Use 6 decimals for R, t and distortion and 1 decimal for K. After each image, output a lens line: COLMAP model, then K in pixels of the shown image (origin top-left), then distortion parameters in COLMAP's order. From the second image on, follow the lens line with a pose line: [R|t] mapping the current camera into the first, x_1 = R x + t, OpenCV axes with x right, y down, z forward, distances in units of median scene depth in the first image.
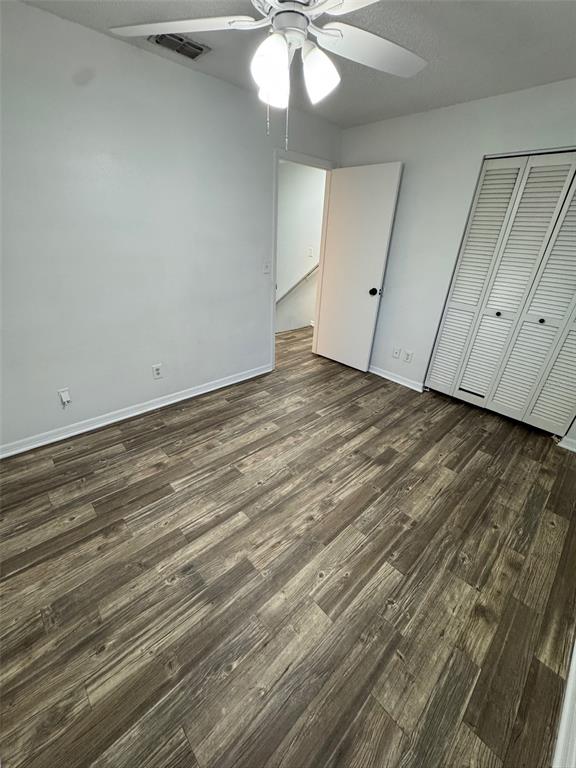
lens RADIAL K [[306.8, 0, 289.9], [0, 306.8, 383.6], [0, 0, 1]] dist [-0.002184, 0.000565]
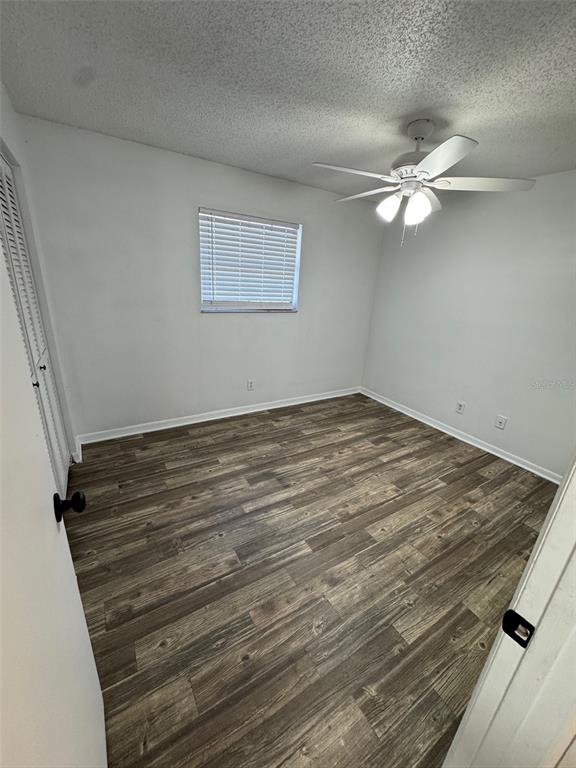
lens RADIAL K [[306.8, 0, 289.9], [0, 306.8, 383.6], [0, 0, 1]] dist [-0.002184, 0.000565]
pose [[-0.974243, -0.164152, 0.154614, 0.118137], [-0.005194, 0.701796, 0.712359, -0.846771], [-0.225443, 0.693207, -0.684572, 1.650818]]
